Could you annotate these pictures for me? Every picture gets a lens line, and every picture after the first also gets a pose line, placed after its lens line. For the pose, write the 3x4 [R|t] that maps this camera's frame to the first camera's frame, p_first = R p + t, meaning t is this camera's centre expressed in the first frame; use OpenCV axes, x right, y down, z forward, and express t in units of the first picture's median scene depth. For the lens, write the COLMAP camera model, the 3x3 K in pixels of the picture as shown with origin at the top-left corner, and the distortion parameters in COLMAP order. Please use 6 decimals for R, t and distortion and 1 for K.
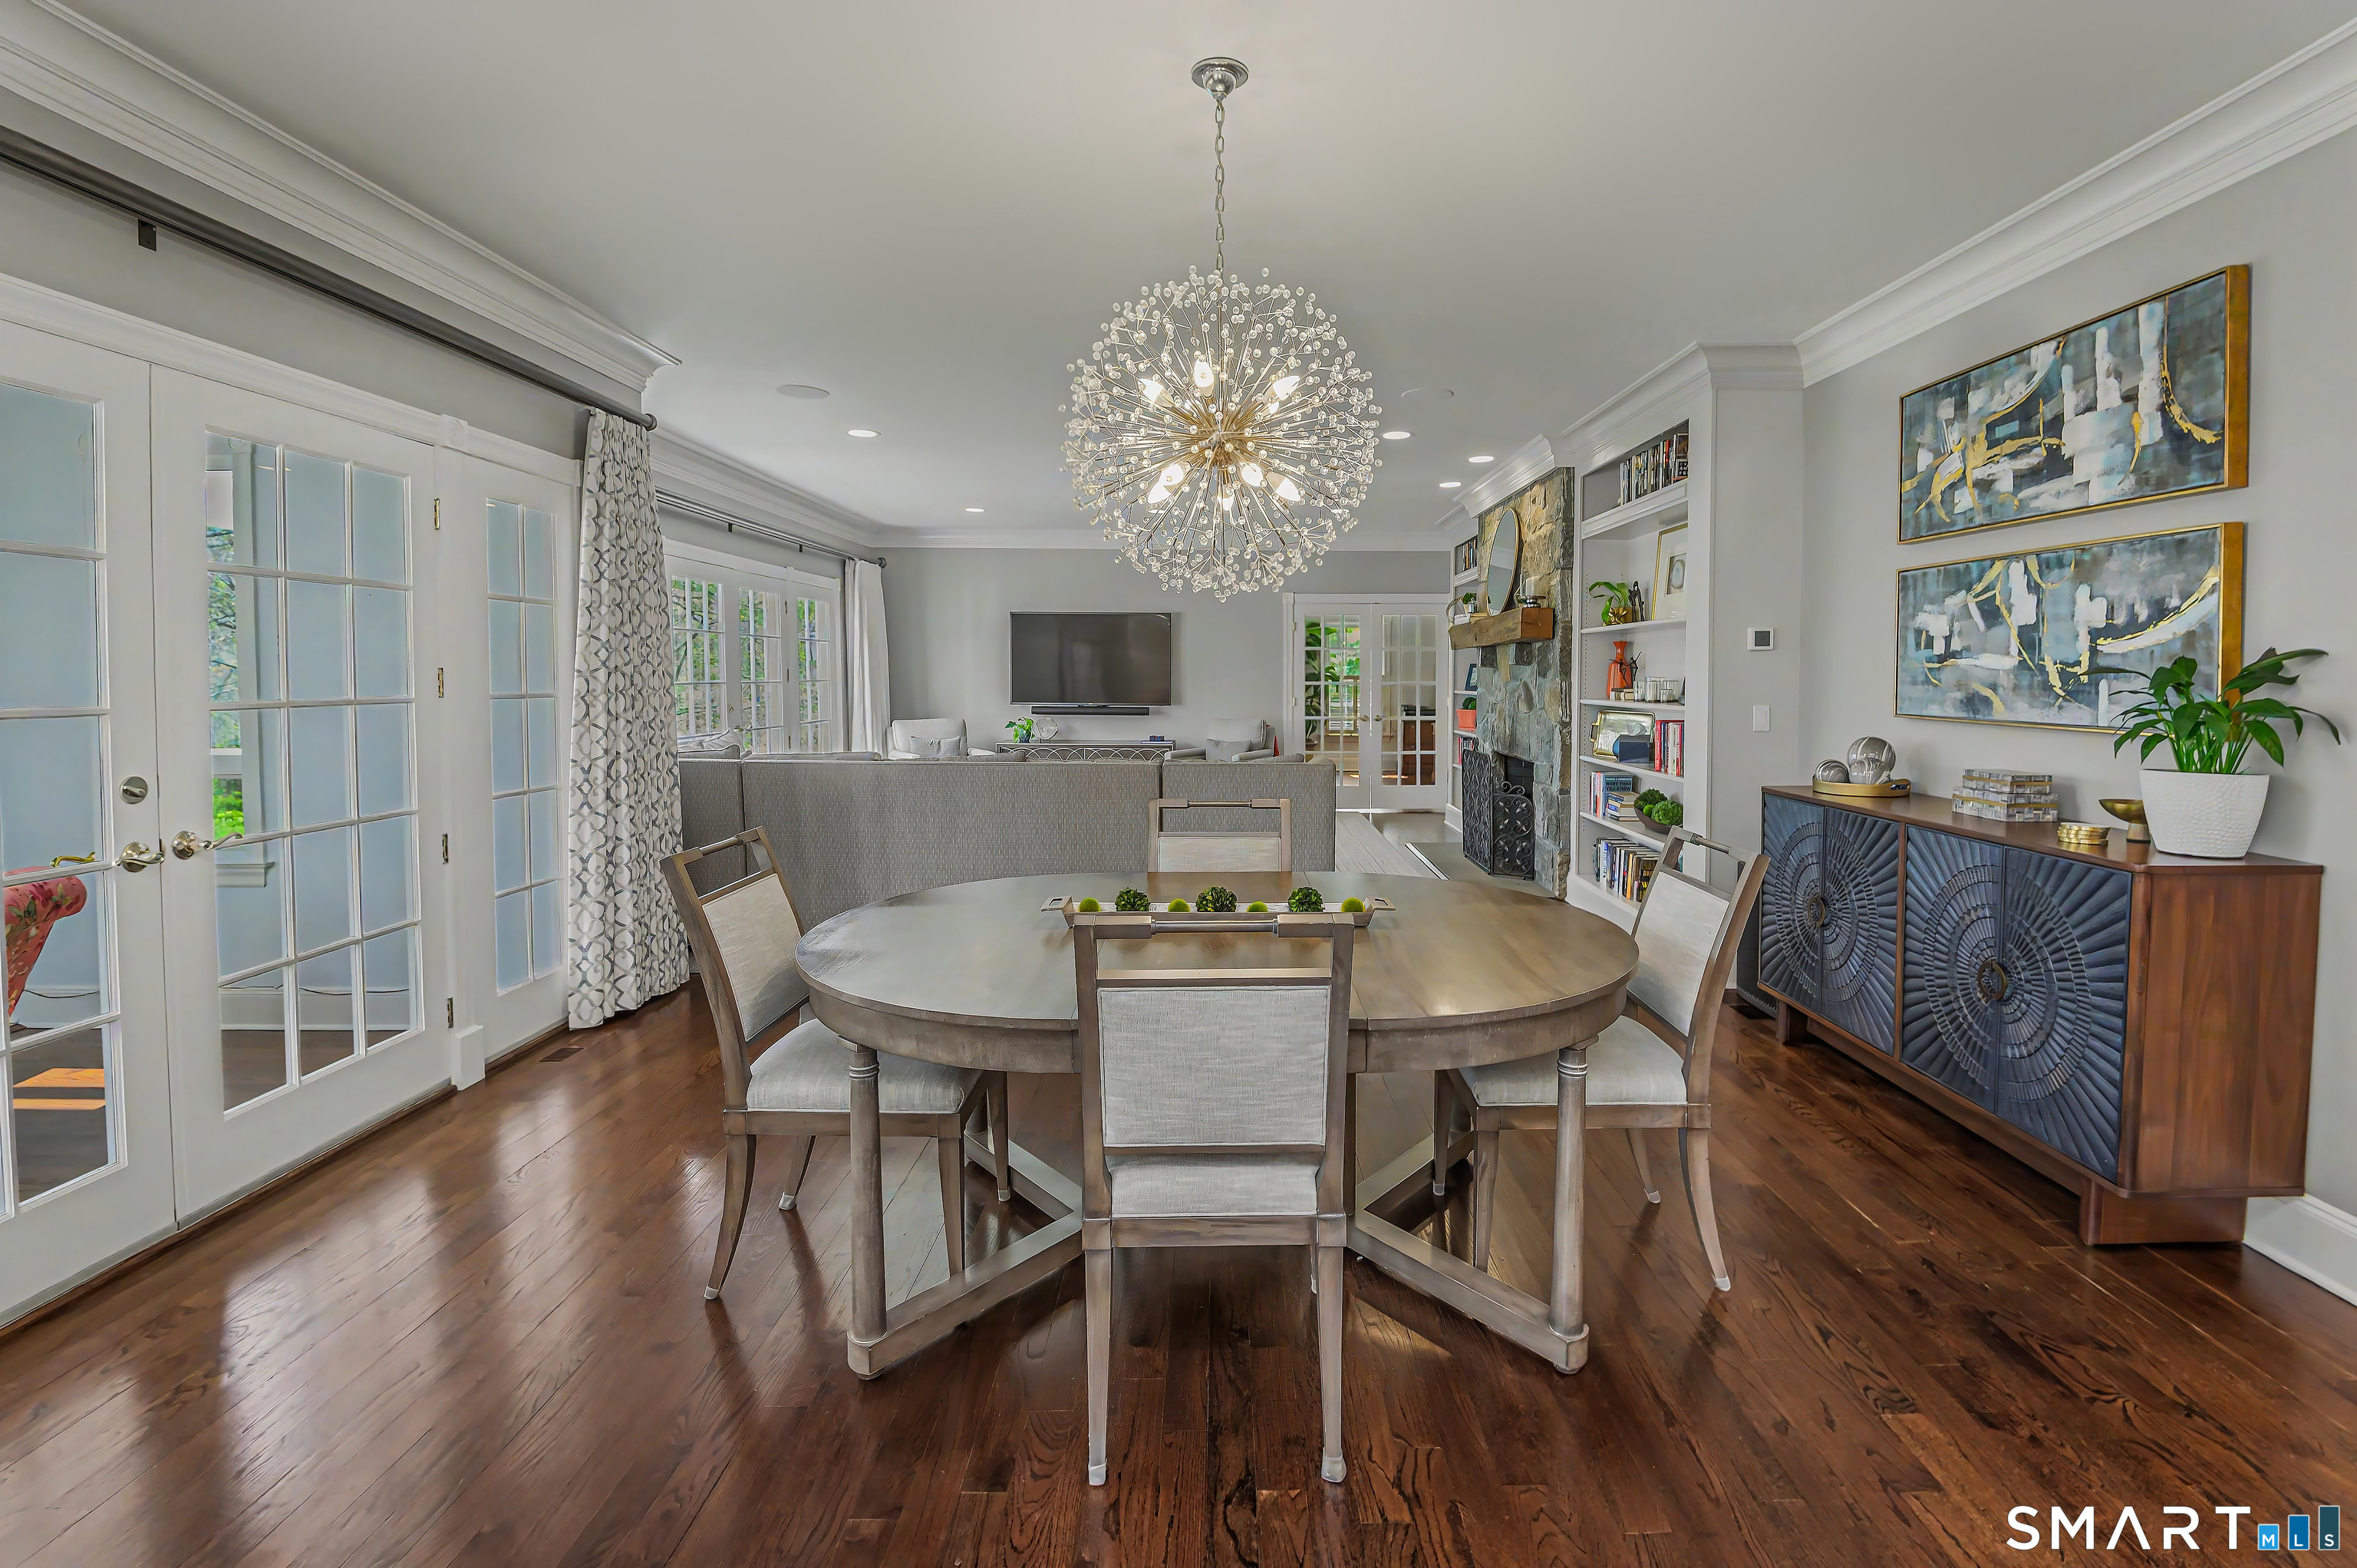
lens RADIAL K [[999.4, 0, 1267.6], [0, 999.4, 710.0], [0, 0, 1]] dist [-0.002789, -0.000501]
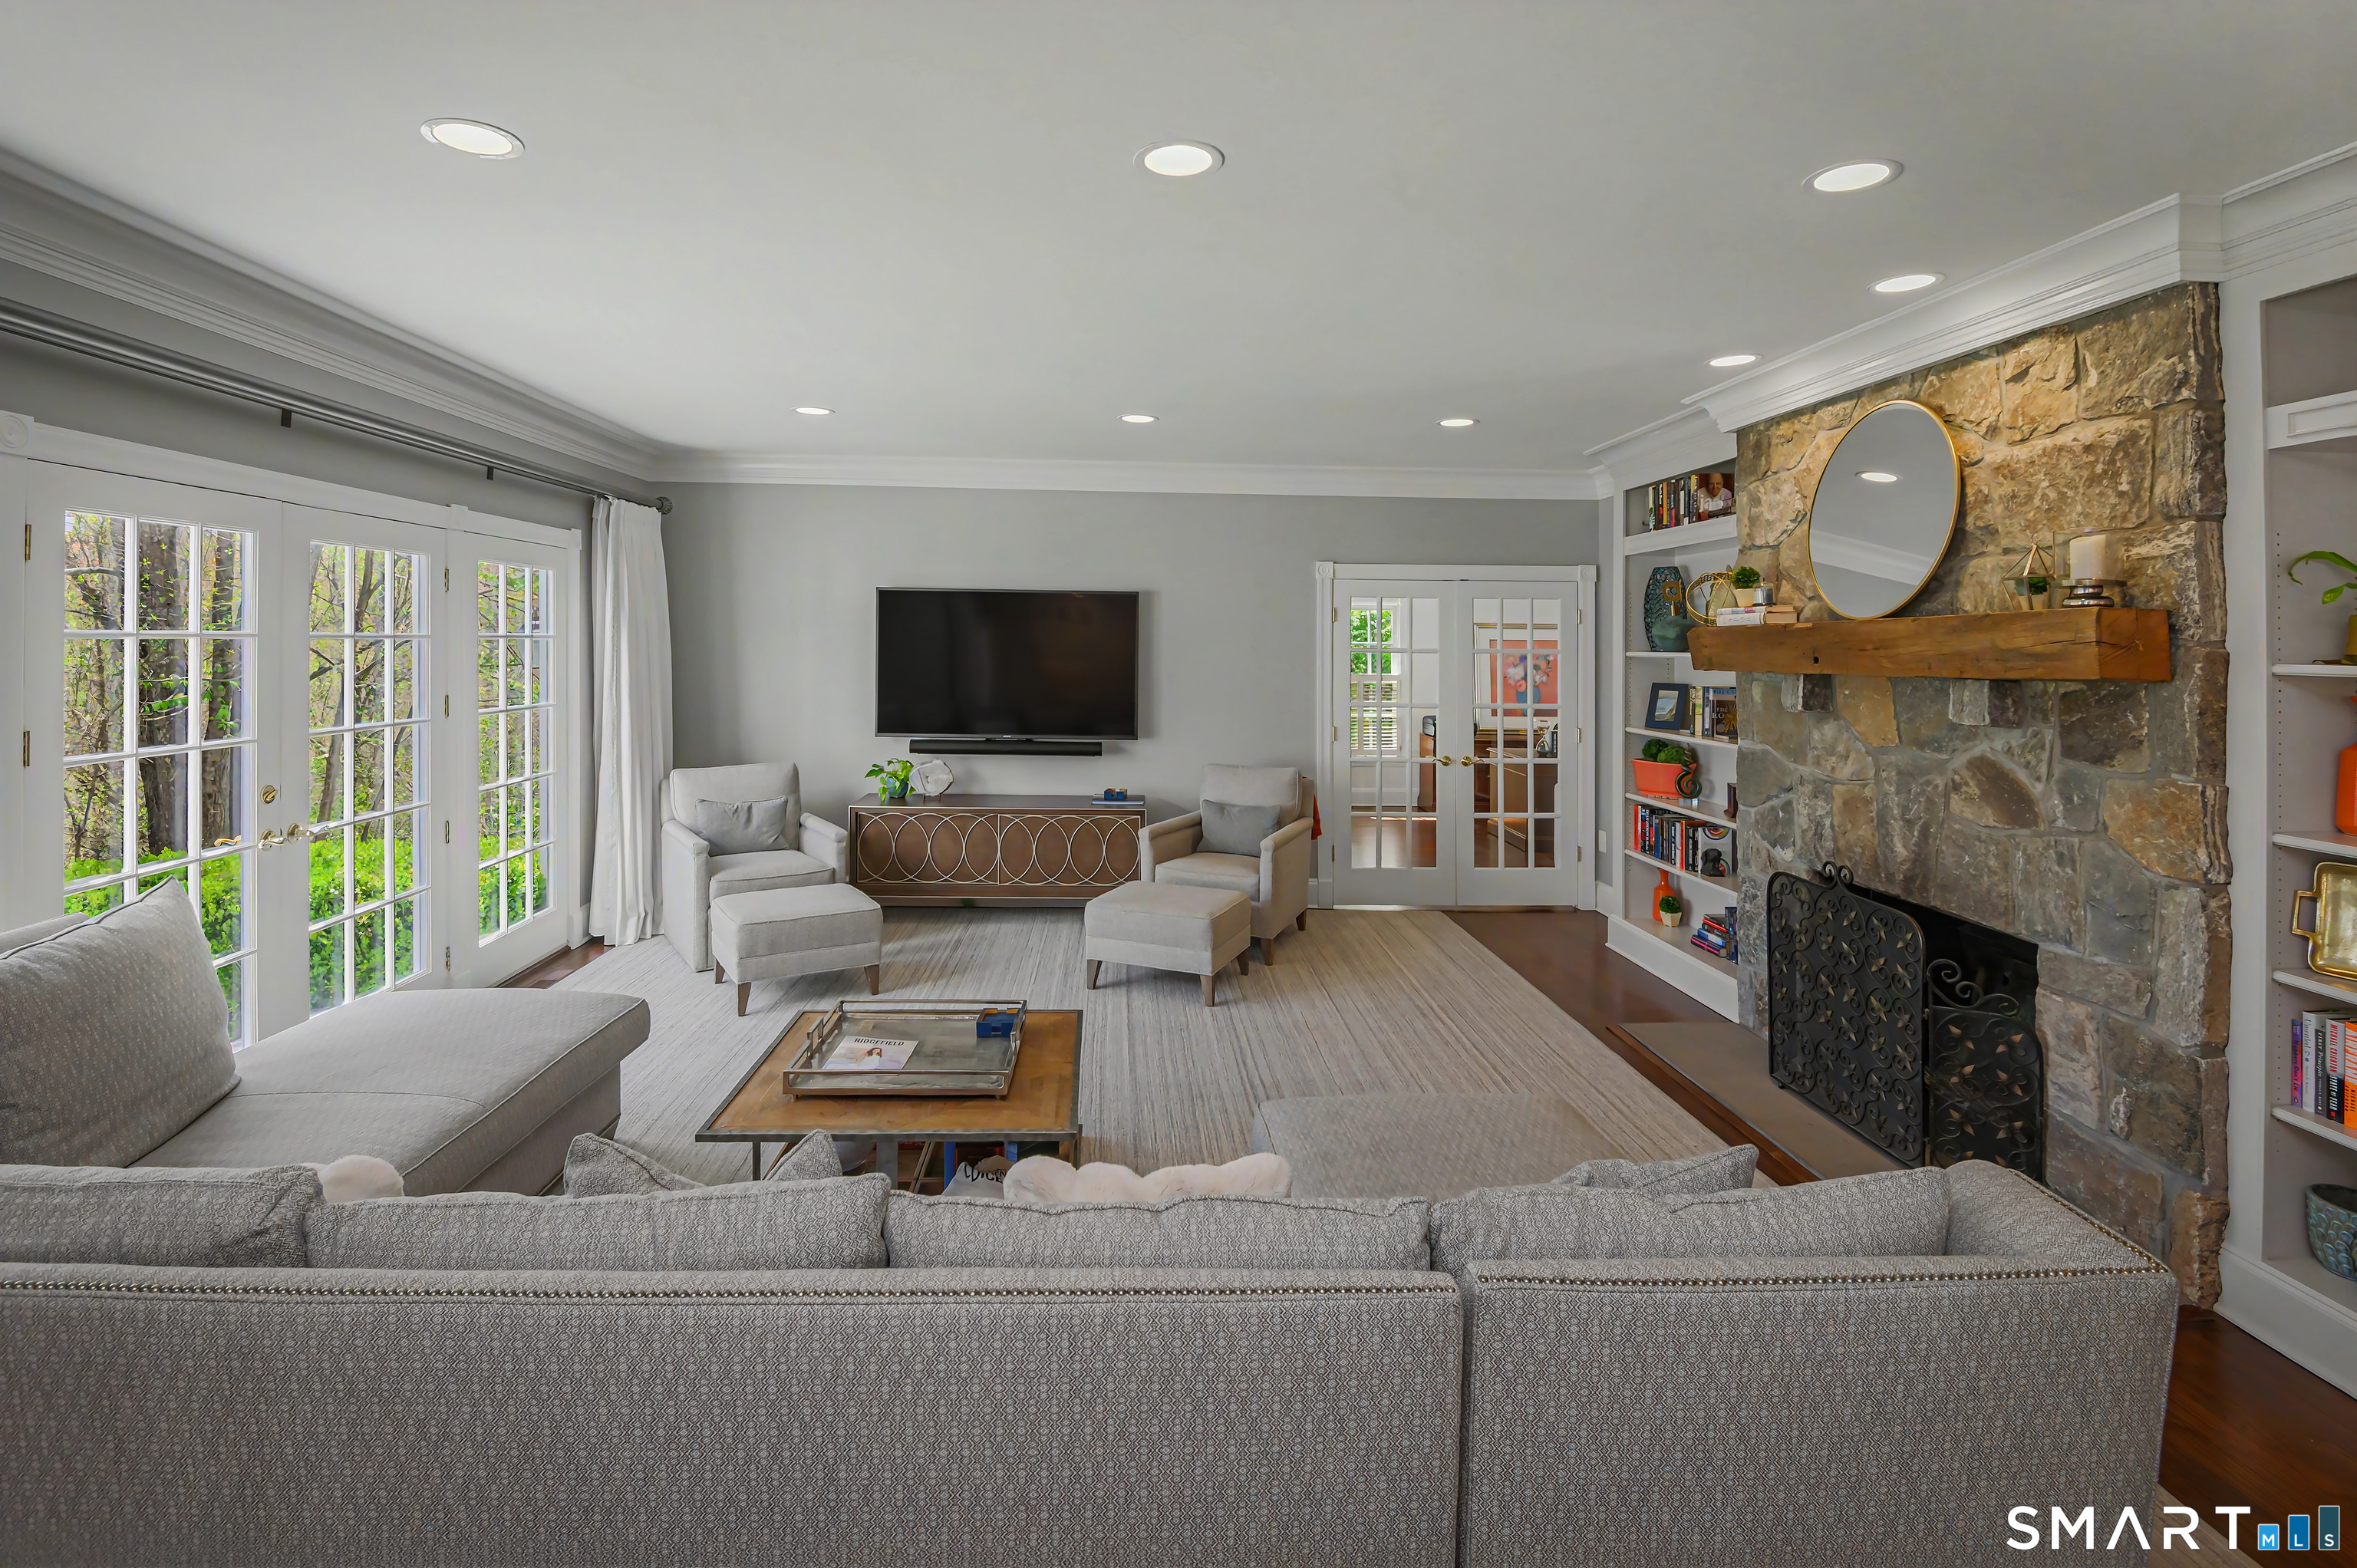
lens RADIAL K [[1024.0, 0, 1194.4], [0, 1024.0, 647.1], [0, 0, 1]] dist [-0.000361, -0.000152]
pose [[0.998798, 0.005290, 0.048732, -0.254379], [-0.003964, 0.999620, -0.027267, -0.124412], [-0.048858, 0.027041, 0.998440, 0.990737]]
